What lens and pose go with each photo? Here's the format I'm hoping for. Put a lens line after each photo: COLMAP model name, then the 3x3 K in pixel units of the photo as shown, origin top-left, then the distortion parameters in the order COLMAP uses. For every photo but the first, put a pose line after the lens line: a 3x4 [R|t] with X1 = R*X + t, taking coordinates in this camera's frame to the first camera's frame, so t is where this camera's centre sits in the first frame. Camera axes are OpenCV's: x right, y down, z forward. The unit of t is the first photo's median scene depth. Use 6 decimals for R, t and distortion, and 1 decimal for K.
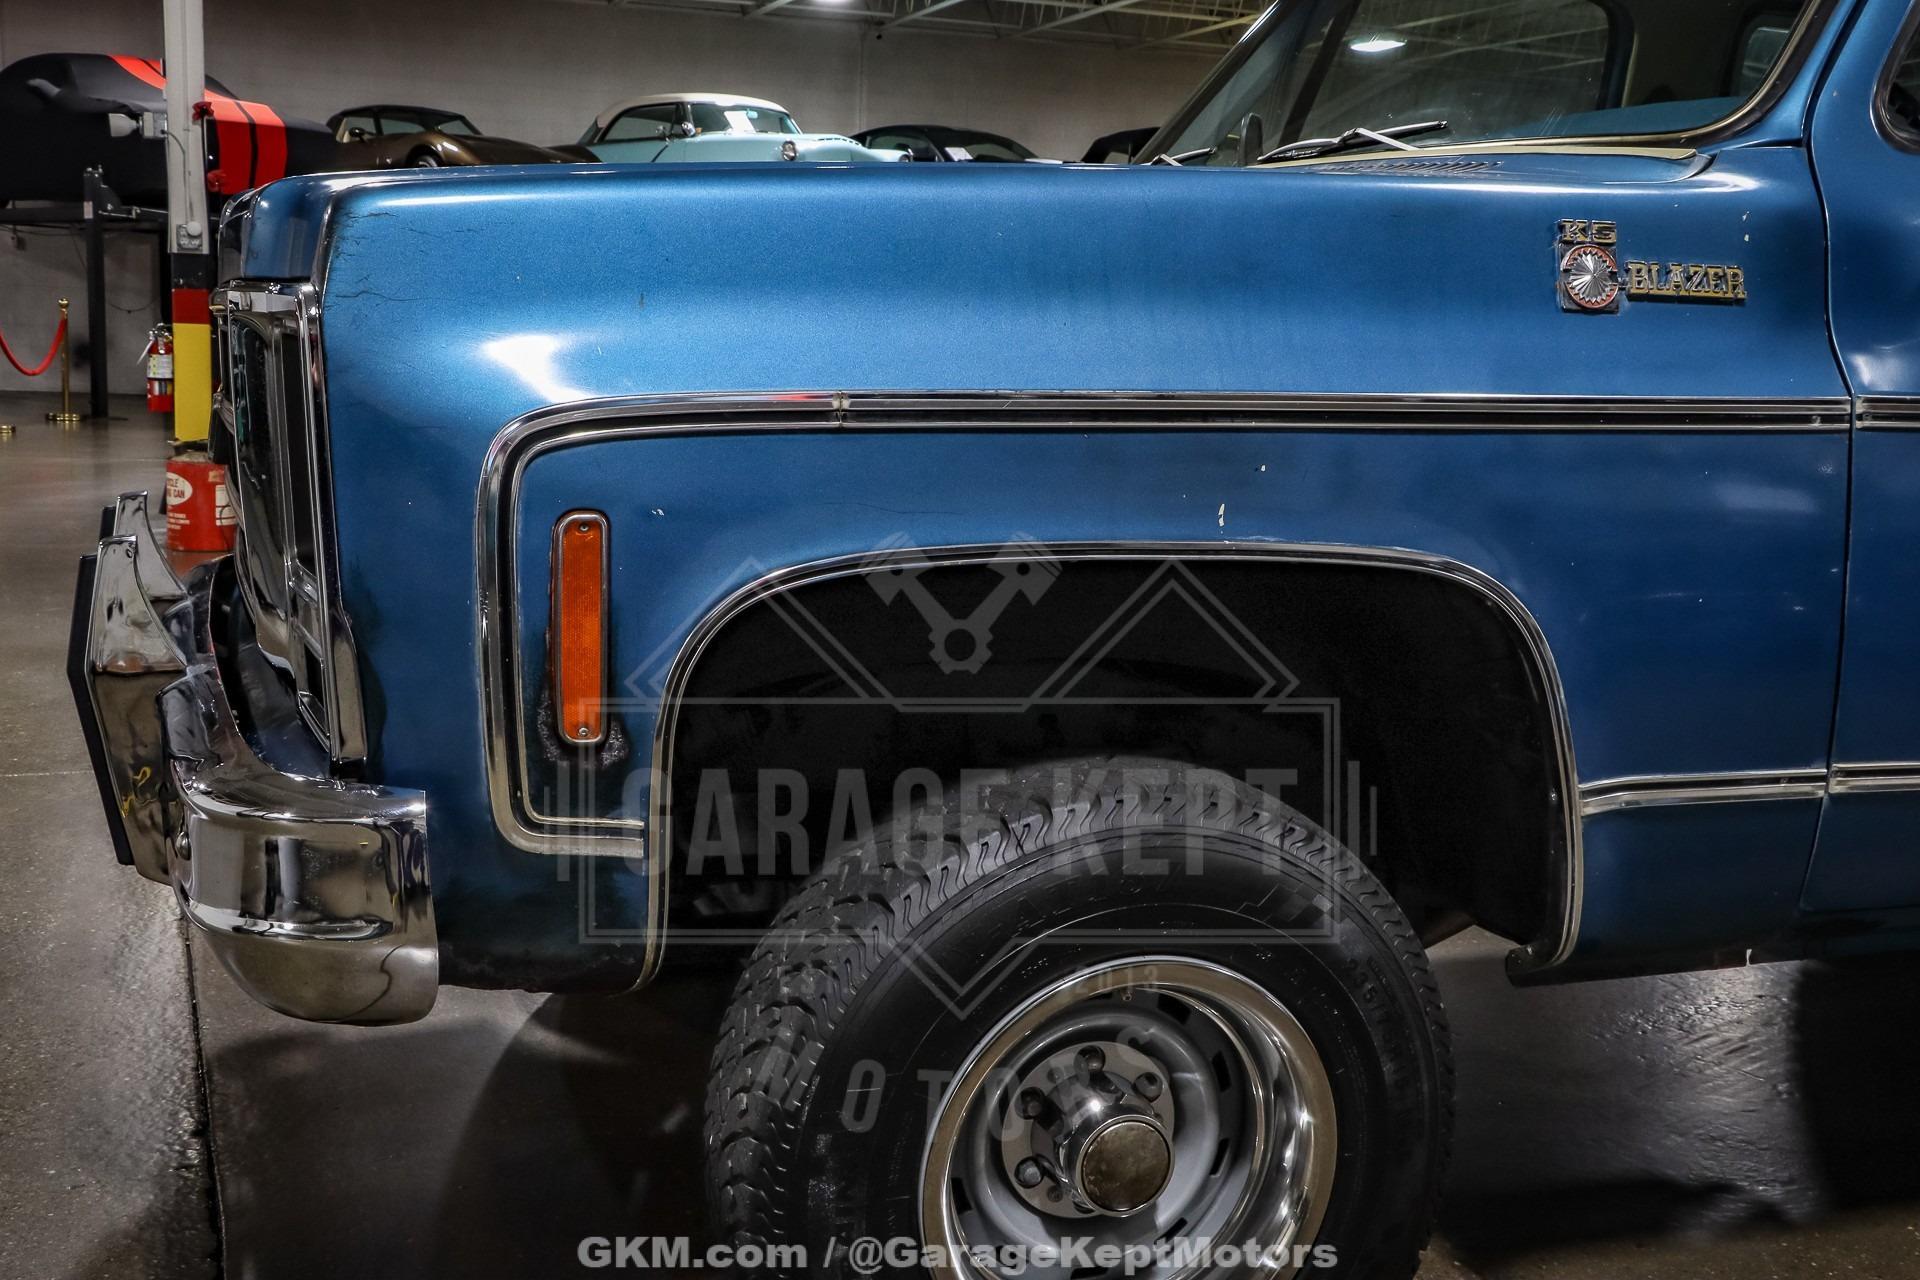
lens RADIAL K [[1808.6, 0, 958.8], [0, 1808.6, 641.9], [0, 0, 1]] dist [-0.071814, 0.006239]
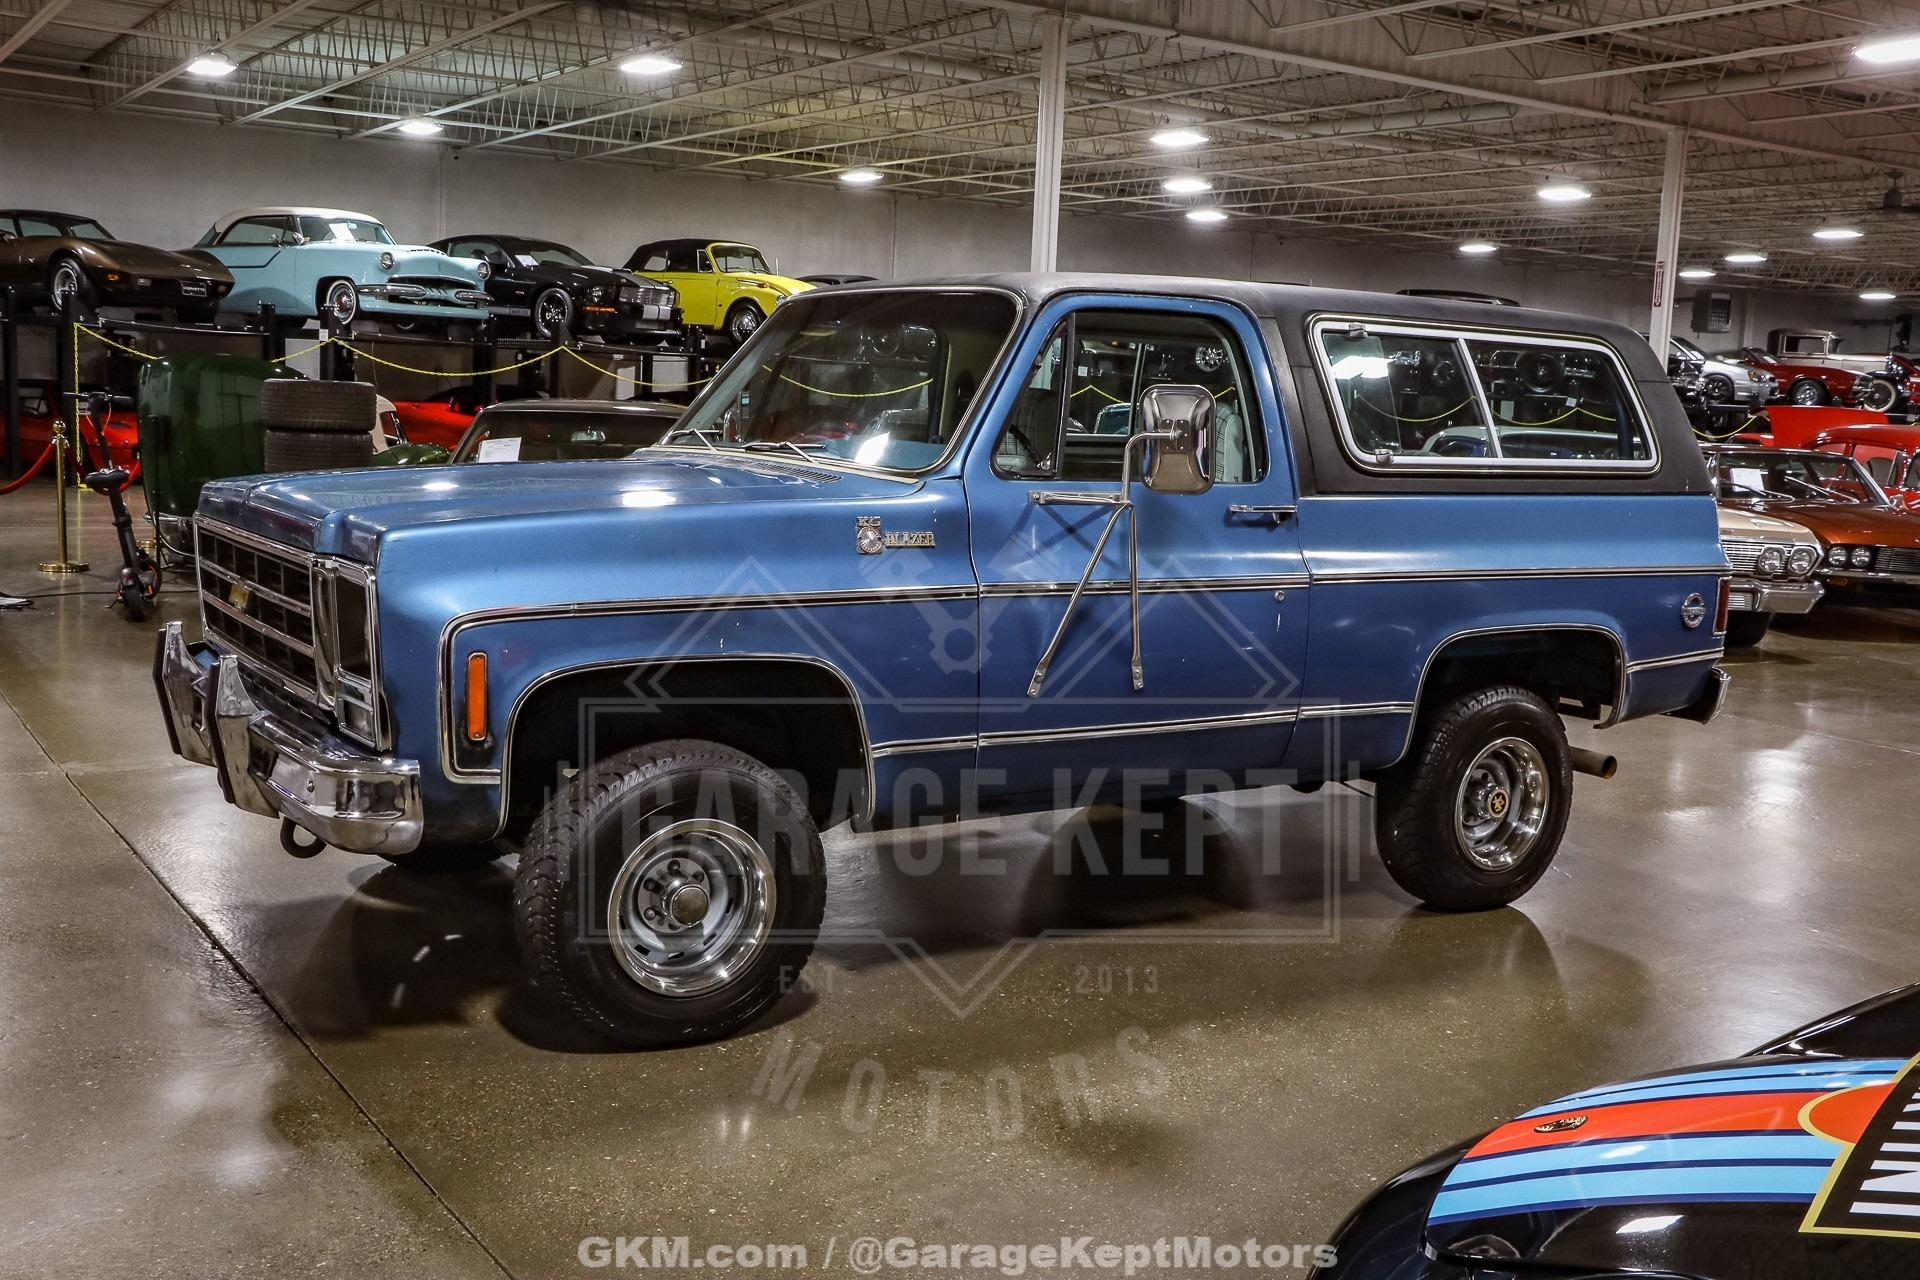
lens RADIAL K [[2616.8, 0, 961.0], [0, 2616.8, 644.1], [0, 0, 1]] dist [0.005811, 0.081065]
pose [[0.977722, -0.024312, 0.208491, -0.276489], [0.020312, 0.999567, 0.021305, -0.131868], [-0.208918, -0.016595, 0.977792, -2.517571]]
